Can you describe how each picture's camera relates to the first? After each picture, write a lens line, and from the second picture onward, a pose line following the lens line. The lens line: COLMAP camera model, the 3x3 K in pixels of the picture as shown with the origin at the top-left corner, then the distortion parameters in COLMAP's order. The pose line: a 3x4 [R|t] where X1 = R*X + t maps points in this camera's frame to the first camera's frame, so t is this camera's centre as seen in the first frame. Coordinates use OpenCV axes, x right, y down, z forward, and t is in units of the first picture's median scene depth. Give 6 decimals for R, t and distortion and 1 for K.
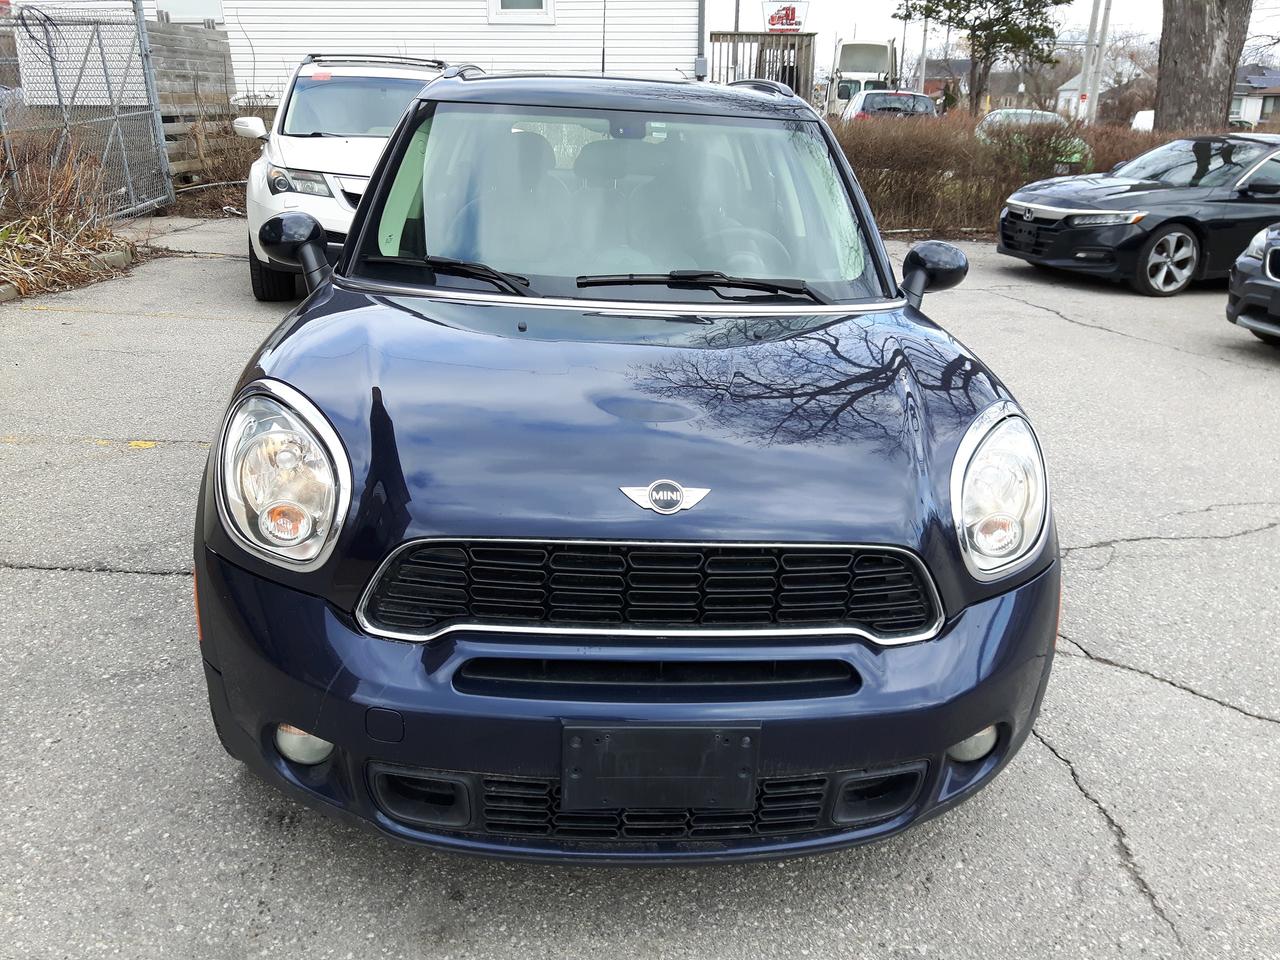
lens RADIAL K [[1120.6, 0, 641.3], [0, 1120.6, 476.3], [0, 0, 1]] dist [0.010416, -0.038667]
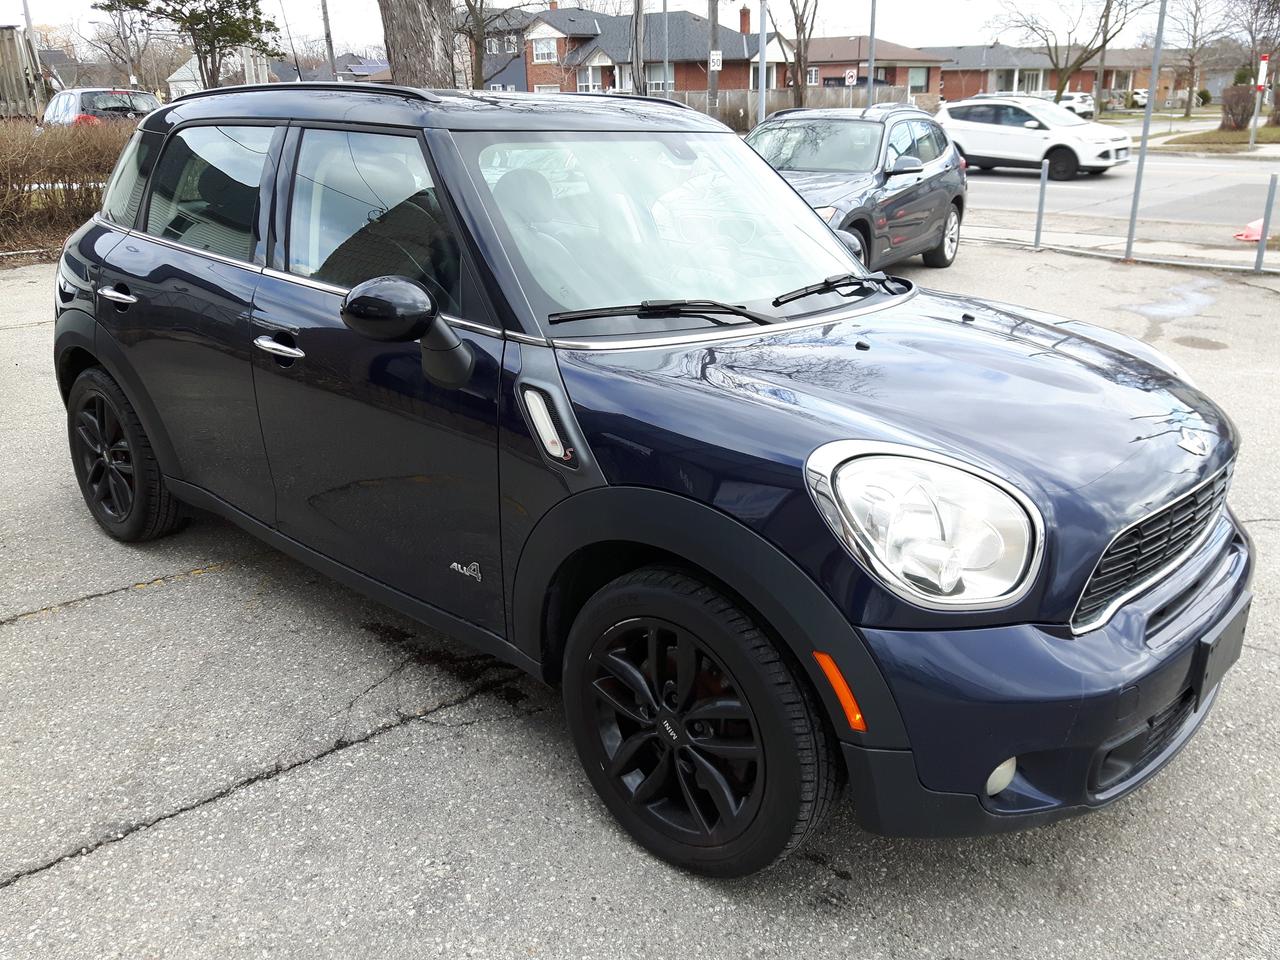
lens RADIAL K [[1120.6, 0, 645.4], [0, 1120.6, 472.0], [0, 0, 1]] dist [0.010416, -0.038667]
pose [[0.702125, -0.249305, 0.666983, -0.191831], [0.242880, 0.964380, 0.104789, -0.036756], [-0.669350, 0.088421, 0.737667, 0.071479]]
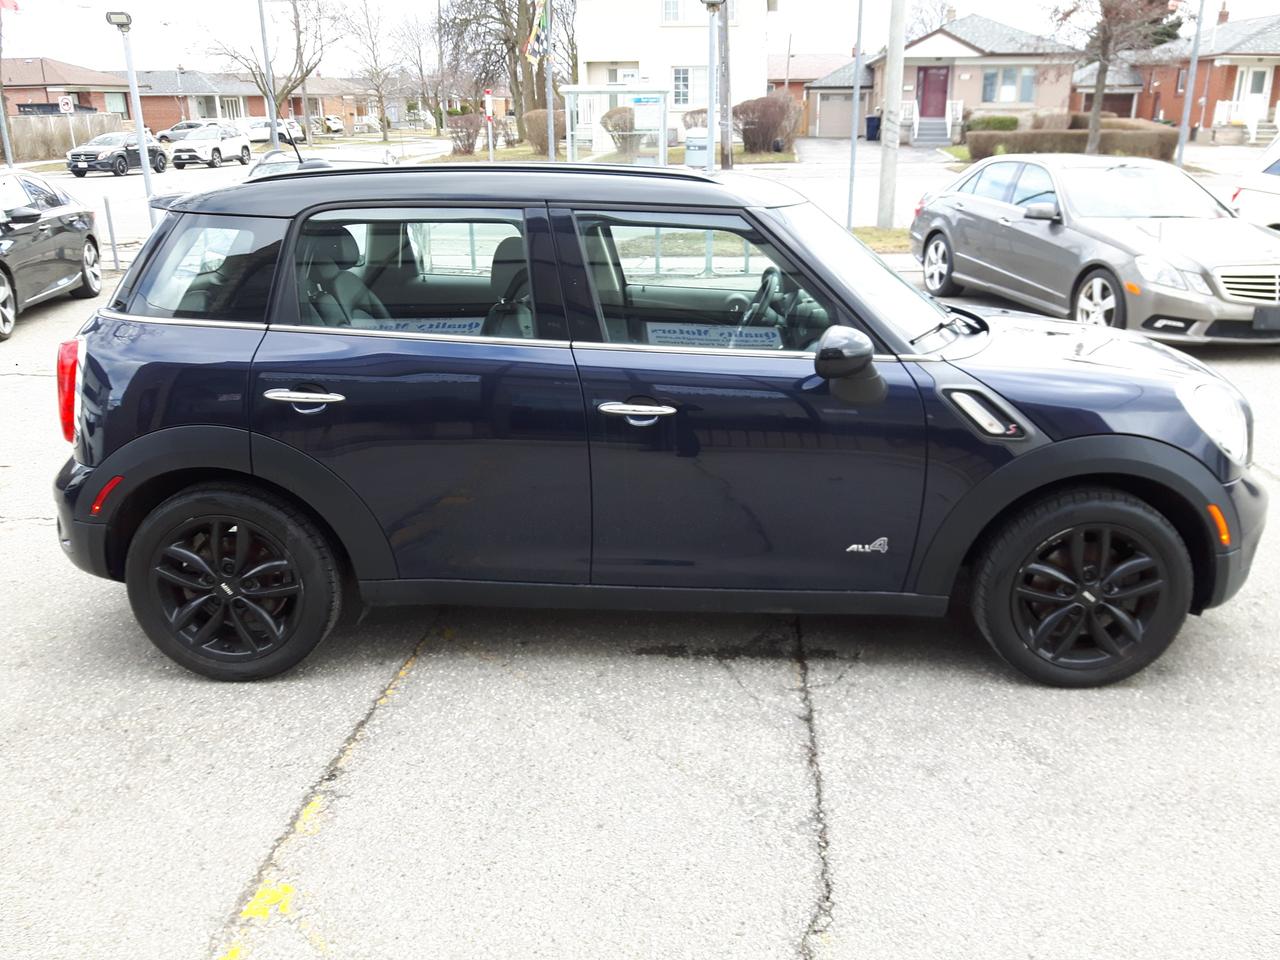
lens RADIAL K [[1120.6, 0, 642.8], [0, 1120.6, 491.5], [0, 0, 1]] dist [0.010416, -0.038667]
pose [[0.043349, -0.339442, 0.939628, -0.336800], [0.316989, 0.896588, 0.309270, -0.121466], [-0.947438, 0.284445, 0.146466, 0.268904]]
